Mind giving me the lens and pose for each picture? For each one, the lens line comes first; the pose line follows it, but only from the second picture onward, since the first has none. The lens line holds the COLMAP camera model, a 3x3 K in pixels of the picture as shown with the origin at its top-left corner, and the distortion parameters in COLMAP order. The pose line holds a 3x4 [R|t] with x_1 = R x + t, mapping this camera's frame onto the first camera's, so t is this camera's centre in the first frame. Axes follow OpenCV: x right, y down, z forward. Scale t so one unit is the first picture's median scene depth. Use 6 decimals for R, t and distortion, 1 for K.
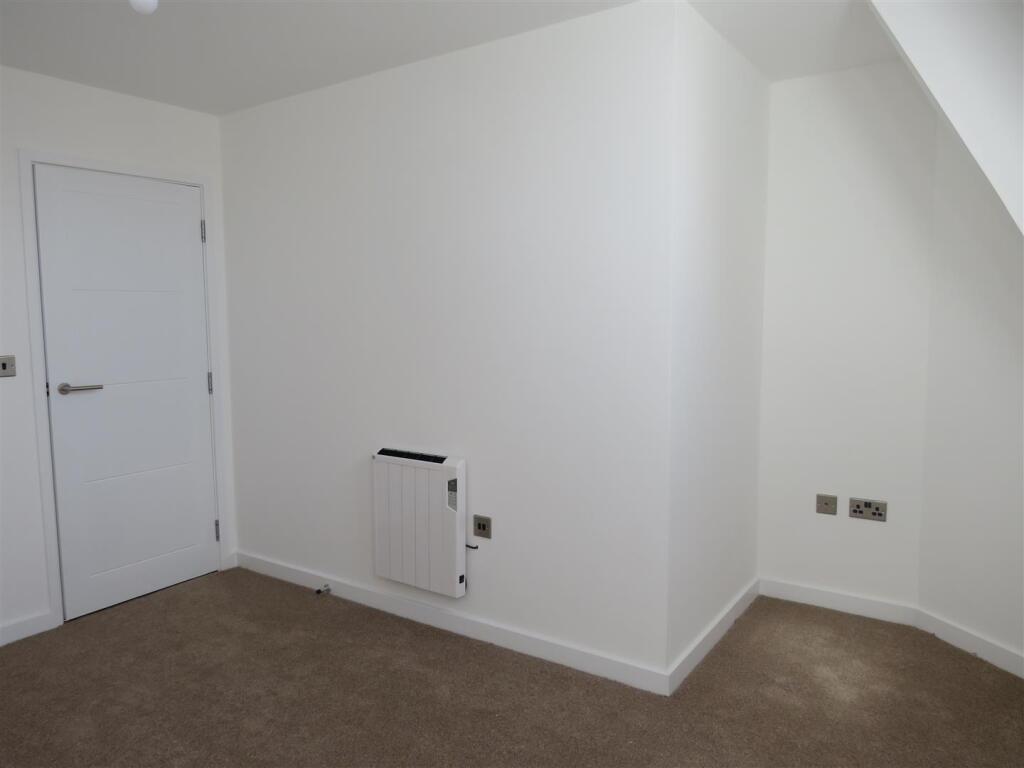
lens RADIAL K [[753.9, 0, 512.0], [0, 753.9, 384.0], [0, 0, 1]] dist [-0.005209, -0.005491]
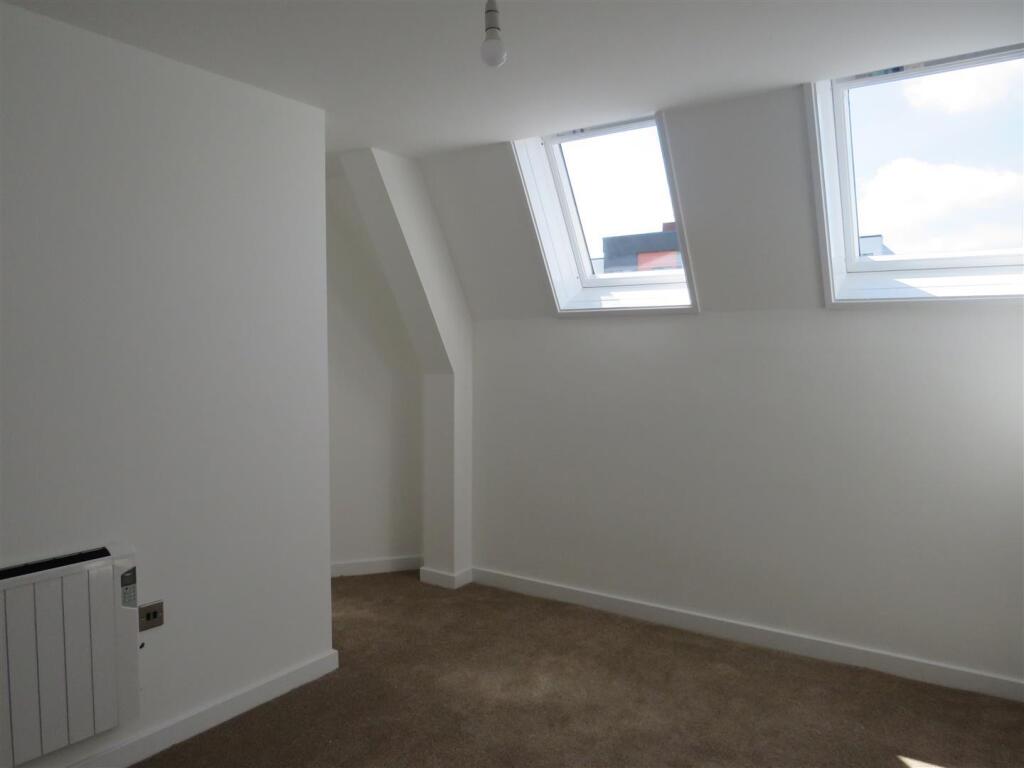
lens RADIAL K [[753.9, 0, 512.0], [0, 753.9, 384.0], [0, 0, 1]] dist [-0.005209, -0.005491]
pose [[0.030604, -0.057695, 0.997865, -0.845908], [0.115078, 0.991897, 0.053820, -0.065185], [-0.992885, 0.113185, 0.036995, 0.540523]]
